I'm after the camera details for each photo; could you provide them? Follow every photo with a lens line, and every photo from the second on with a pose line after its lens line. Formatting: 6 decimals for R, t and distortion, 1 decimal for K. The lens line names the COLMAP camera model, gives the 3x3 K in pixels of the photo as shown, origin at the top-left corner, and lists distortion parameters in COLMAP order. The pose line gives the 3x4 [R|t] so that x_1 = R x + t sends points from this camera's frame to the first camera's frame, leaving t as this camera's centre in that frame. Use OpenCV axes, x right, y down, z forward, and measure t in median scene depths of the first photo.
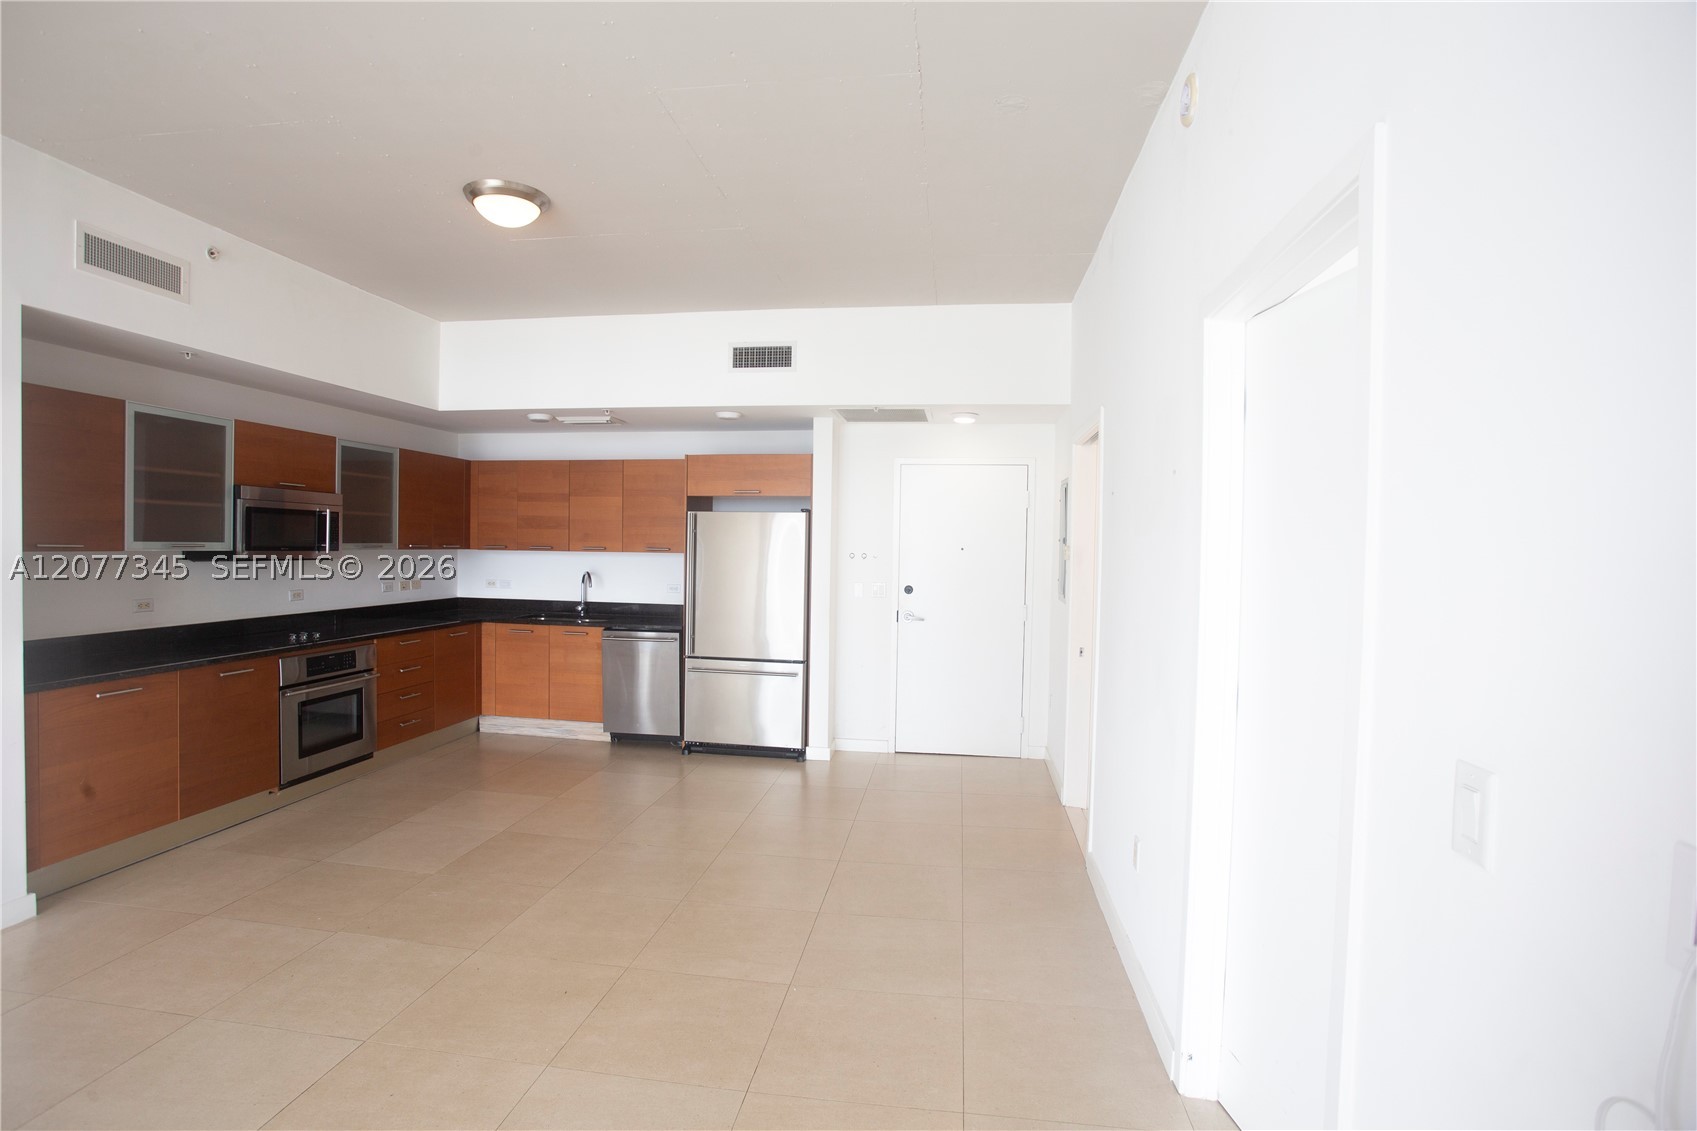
lens RADIAL K [[864.7, 0, 845.2], [0, 864.7, 563.7], [0, 0, 1]] dist [-0.053058, 0.027211]
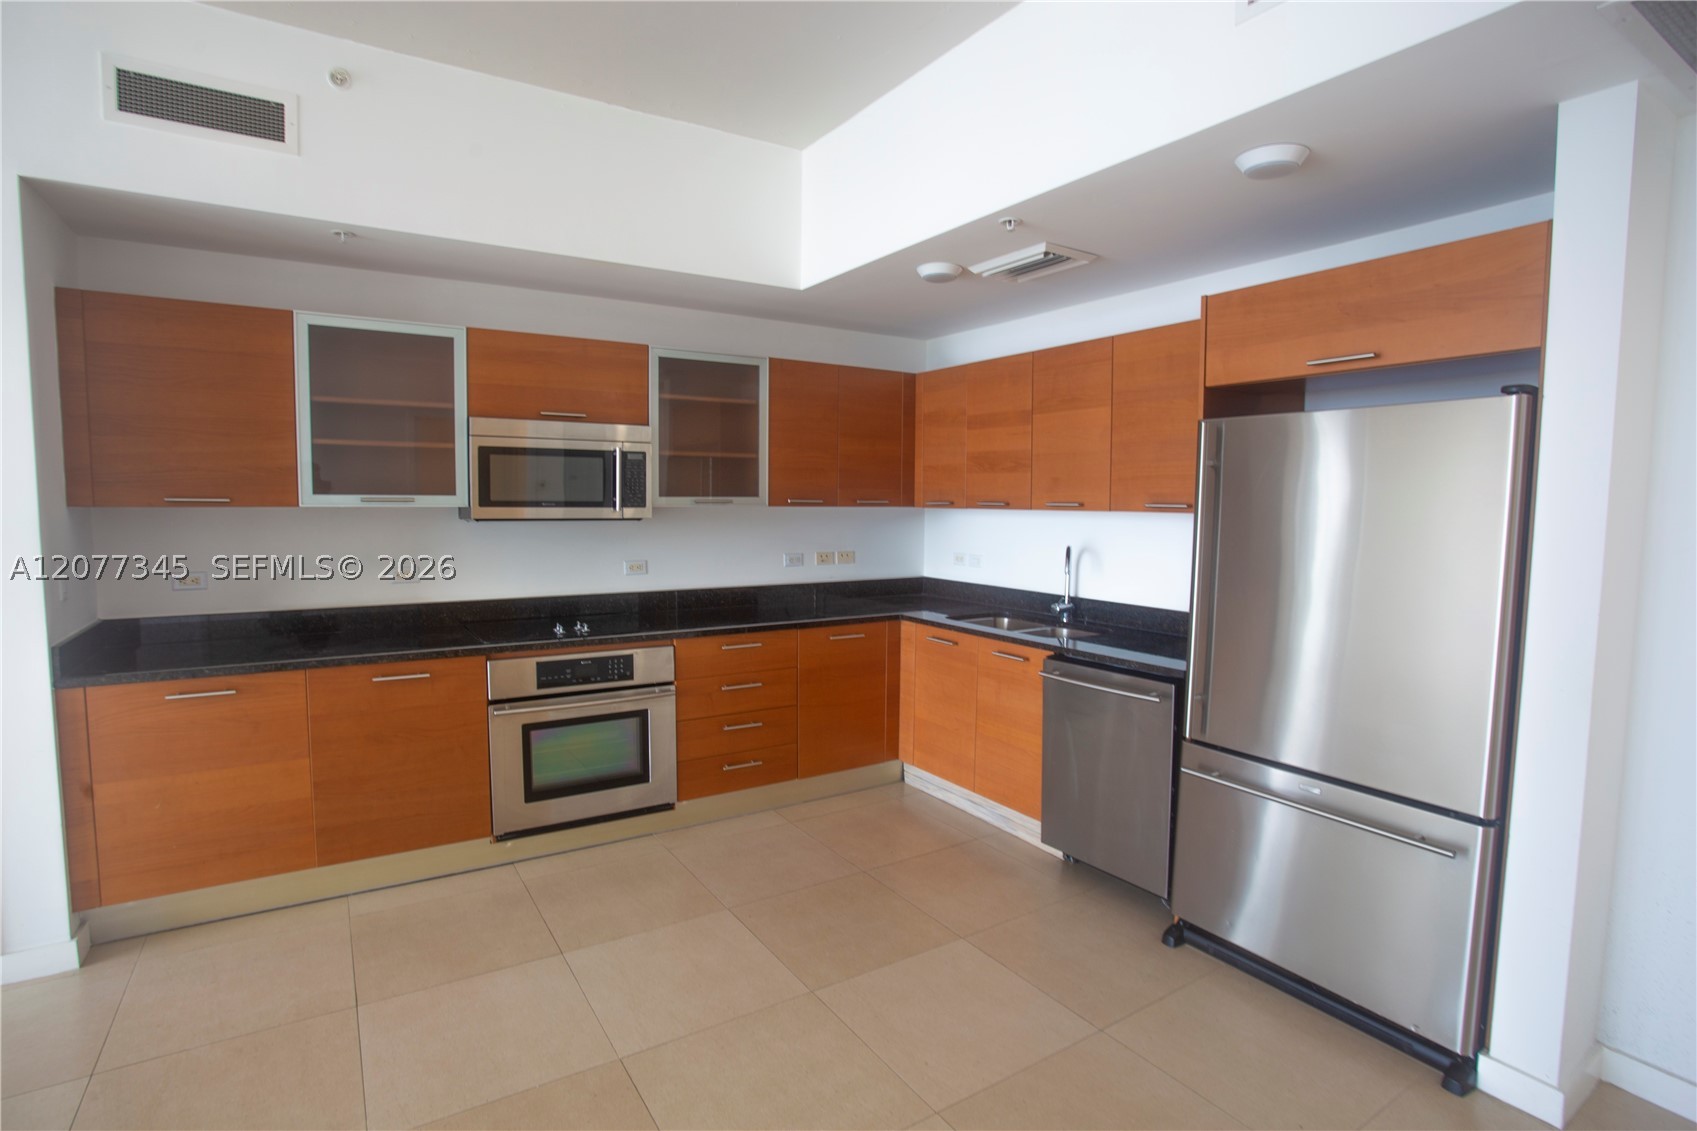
lens RADIAL K [[864.7, 0, 819.8], [0, 864.7, 568.3], [0, 0, 1]] dist [-0.053058, 0.027211]
pose [[0.637048, 0.052000, -0.769068, 0.040352], [-0.014873, 0.998365, 0.055184, -0.006046], [0.770681, -0.023716, 0.636780, 0.593034]]
